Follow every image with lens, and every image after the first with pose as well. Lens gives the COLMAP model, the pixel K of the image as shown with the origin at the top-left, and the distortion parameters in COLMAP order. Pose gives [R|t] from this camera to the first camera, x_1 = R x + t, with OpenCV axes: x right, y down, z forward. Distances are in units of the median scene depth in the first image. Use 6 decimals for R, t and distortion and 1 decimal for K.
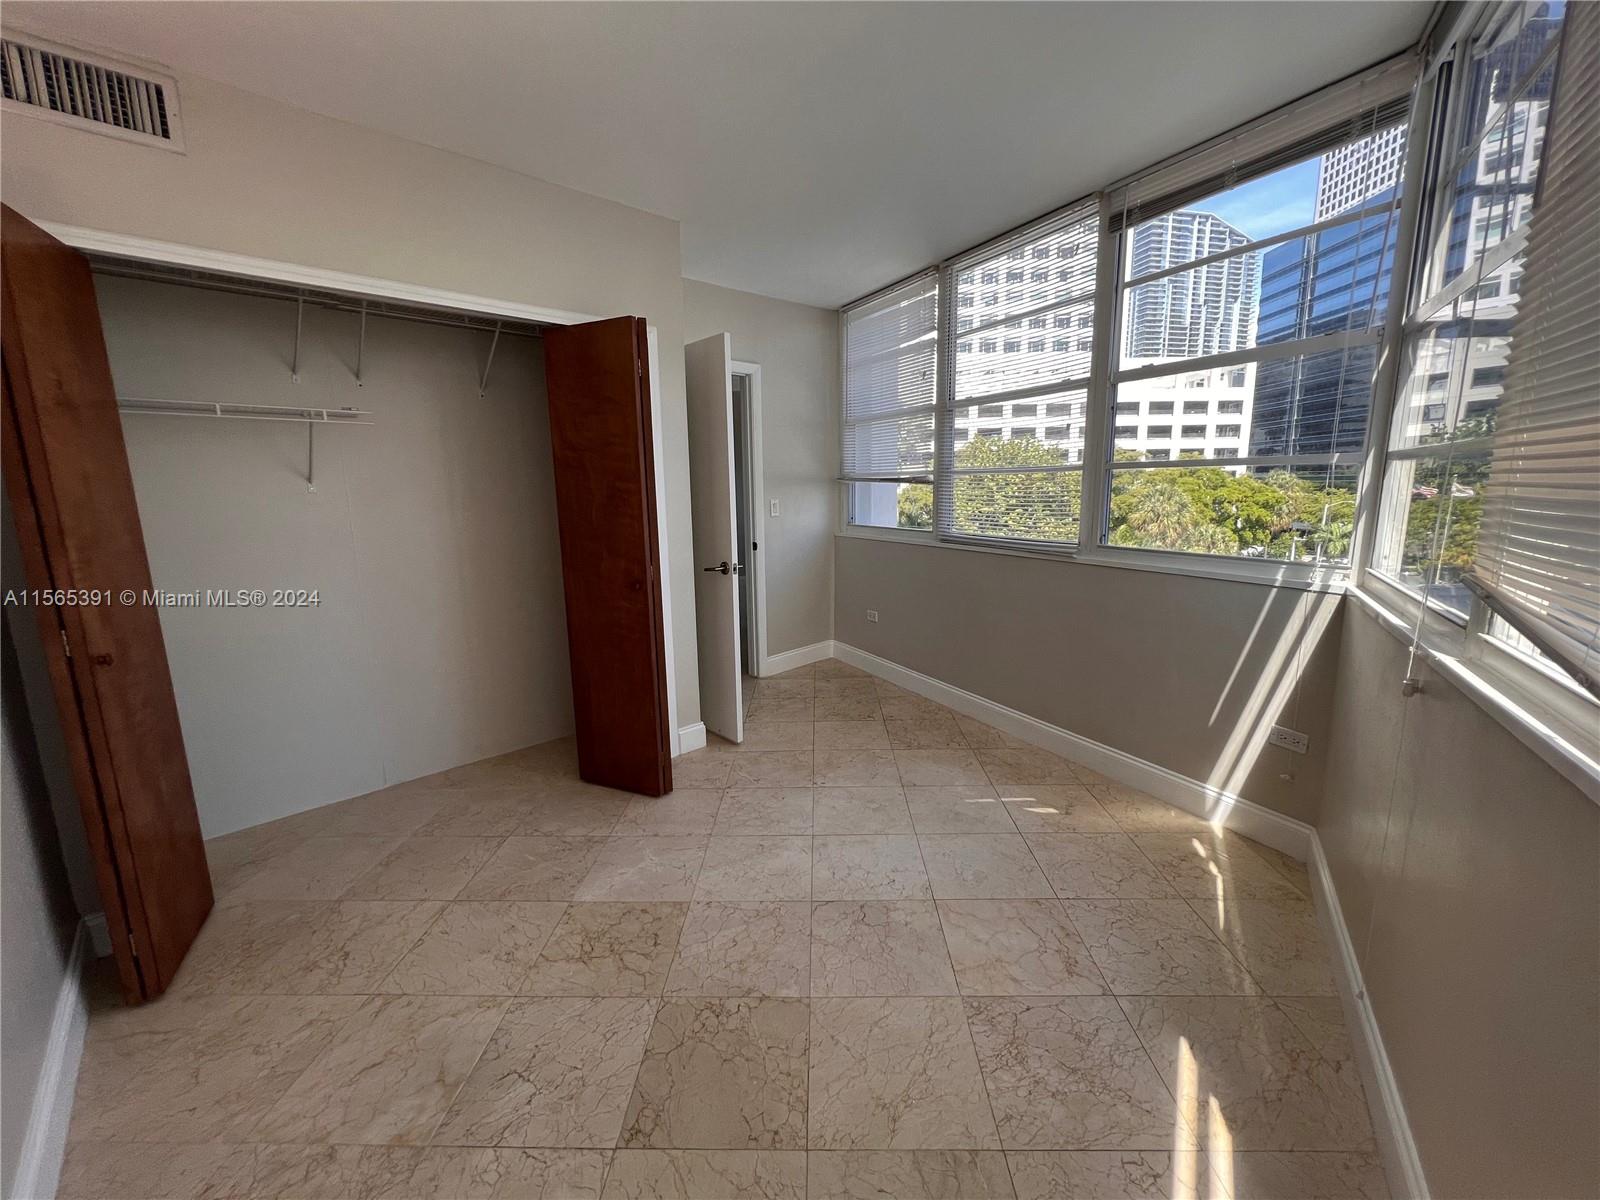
lens RADIAL K [[639.4, 0, 801.1], [0, 639.4, 600.1], [0, 0, 1]] dist [0.000883, -0.000040]
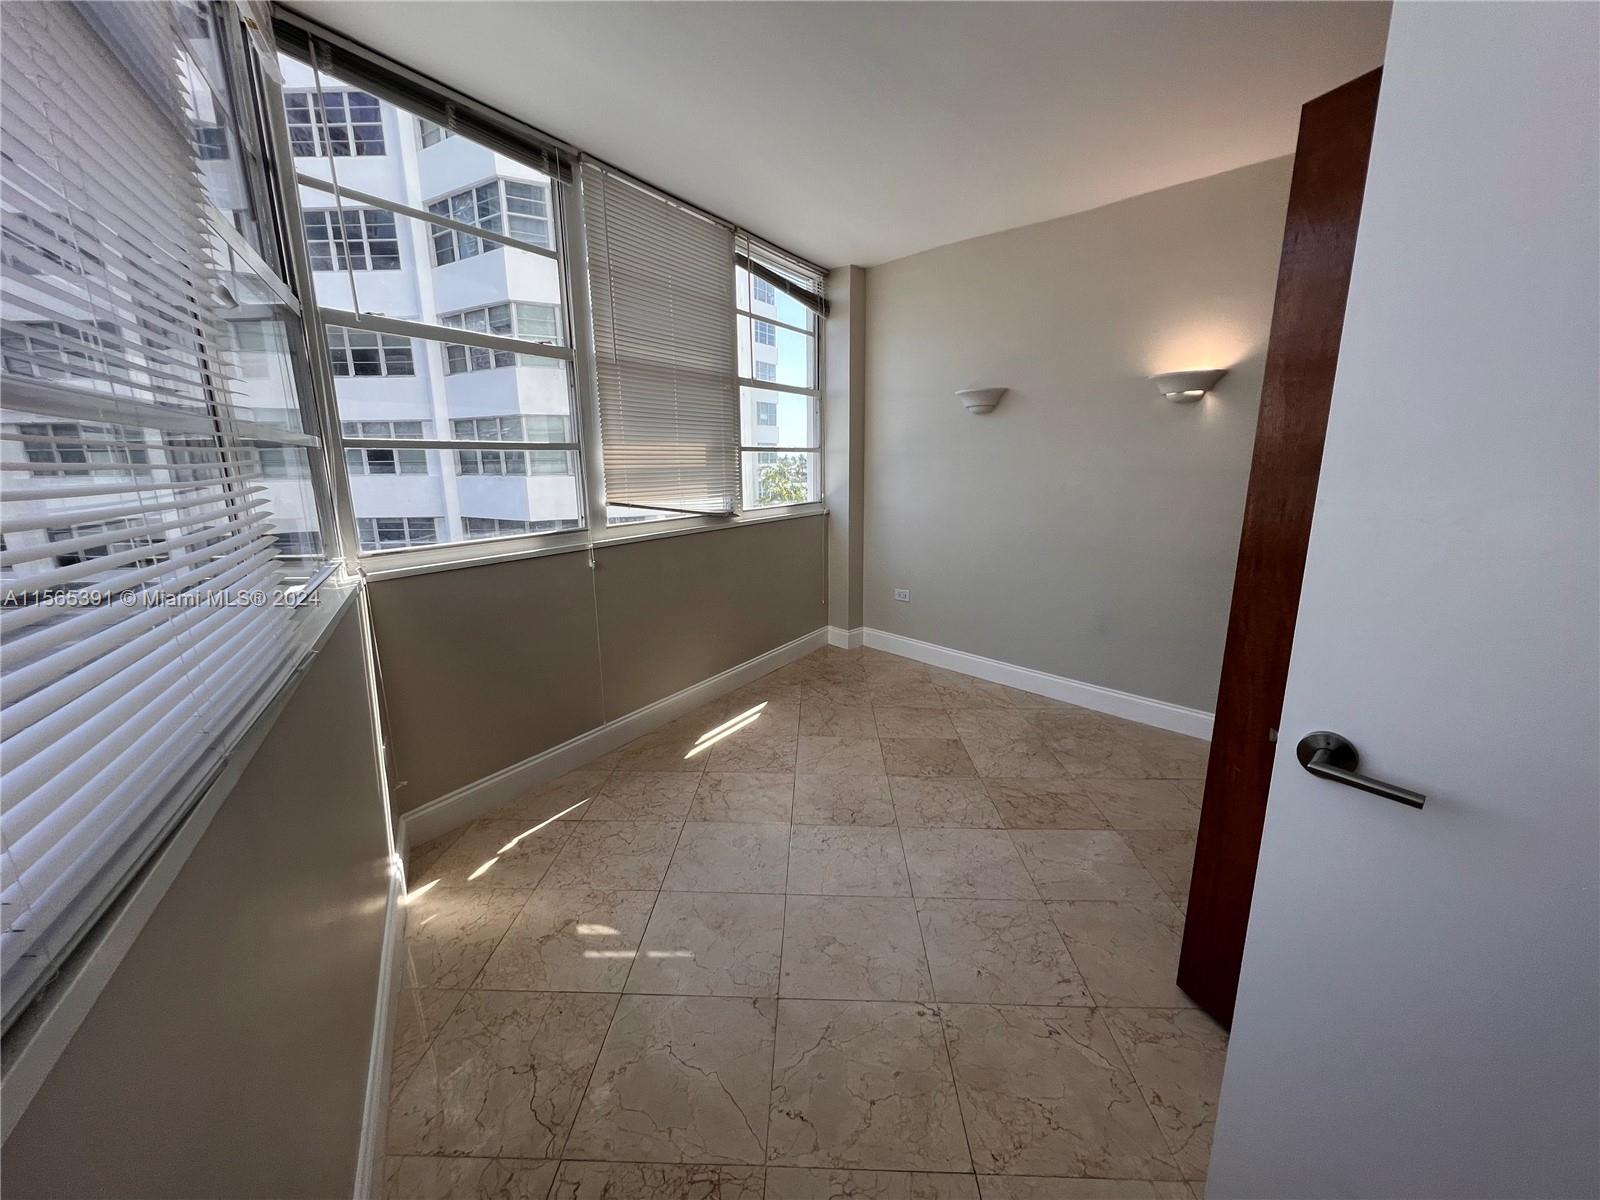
lens RADIAL K [[641.3, 0, 800.7], [0, 641.3, 600.5], [0, 0, 1]] dist [-0.001728, 0.001091]
pose [[-0.999797, 0.019395, 0.005464, 0.193430], [0.019997, 0.921643, 0.387523, -0.380266], [0.002480, 0.387553, -0.921844, 2.085320]]
